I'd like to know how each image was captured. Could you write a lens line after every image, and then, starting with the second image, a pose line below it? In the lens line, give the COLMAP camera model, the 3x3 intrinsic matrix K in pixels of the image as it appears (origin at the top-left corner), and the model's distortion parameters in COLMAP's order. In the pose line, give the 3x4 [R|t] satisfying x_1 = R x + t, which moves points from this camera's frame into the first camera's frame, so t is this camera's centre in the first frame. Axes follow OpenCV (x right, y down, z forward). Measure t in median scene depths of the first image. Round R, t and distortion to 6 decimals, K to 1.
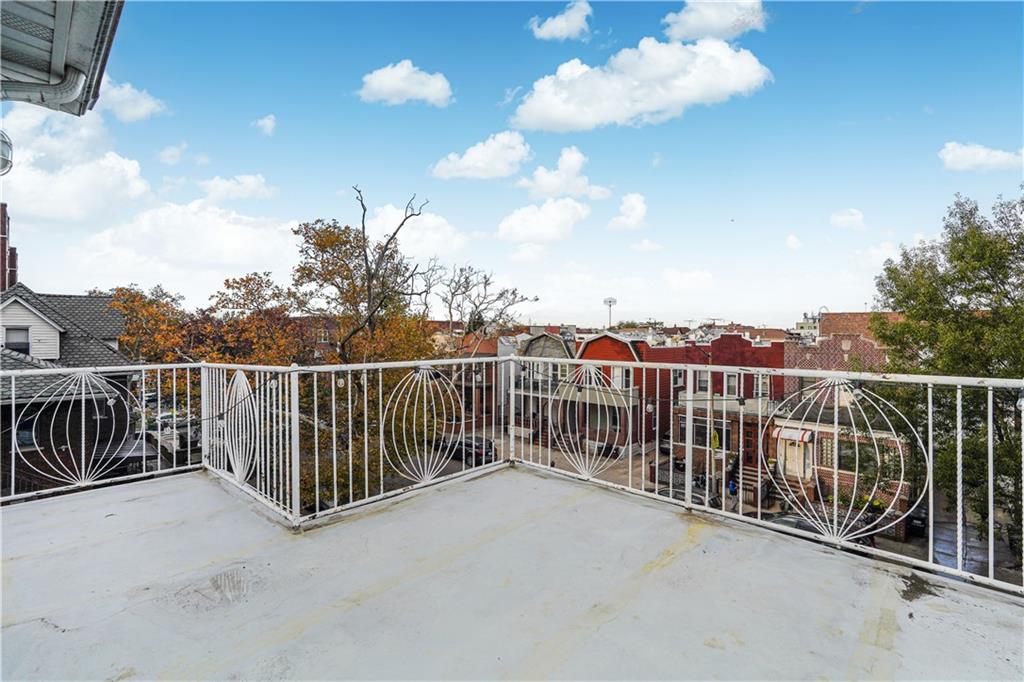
lens RADIAL K [[453.6, 0, 509.9], [0, 453.6, 343.1], [0, 0, 1]] dist [-0.005691, -0.000173]
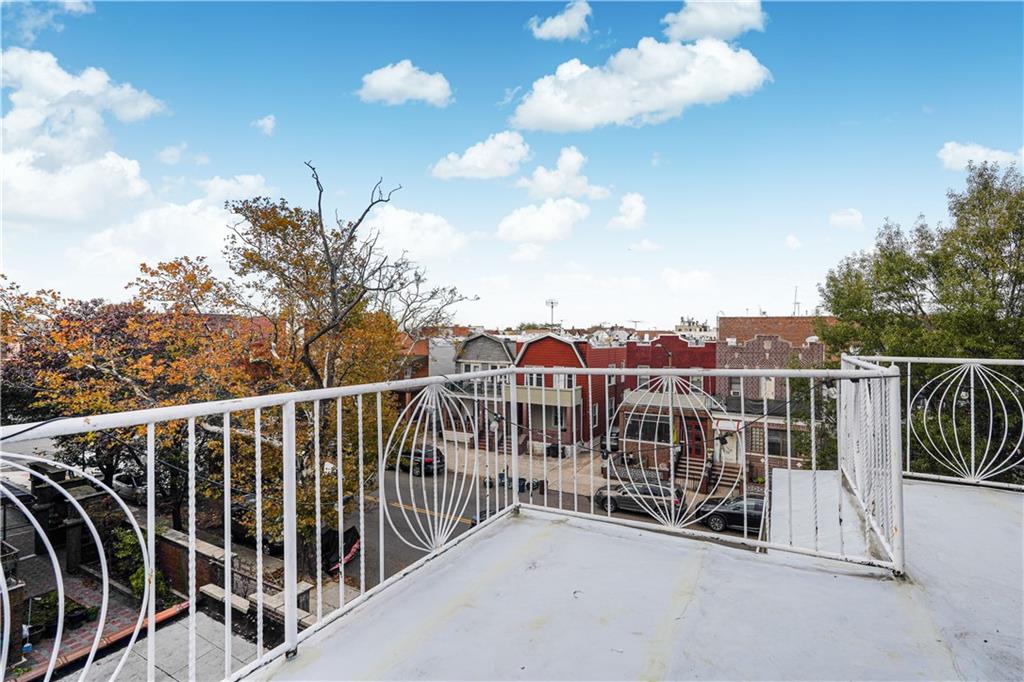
lens RADIAL K [[457.3, 0, 513.2], [0, 457.3, 348.4], [0, 0, 1]] dist [0.000978, 0.000115]
pose [[0.965198, -0.005131, 0.261468, -0.171609], [0.002898, 0.999956, 0.008924, 0.000668], [-0.261503, -0.007855, 0.965171, 0.053246]]
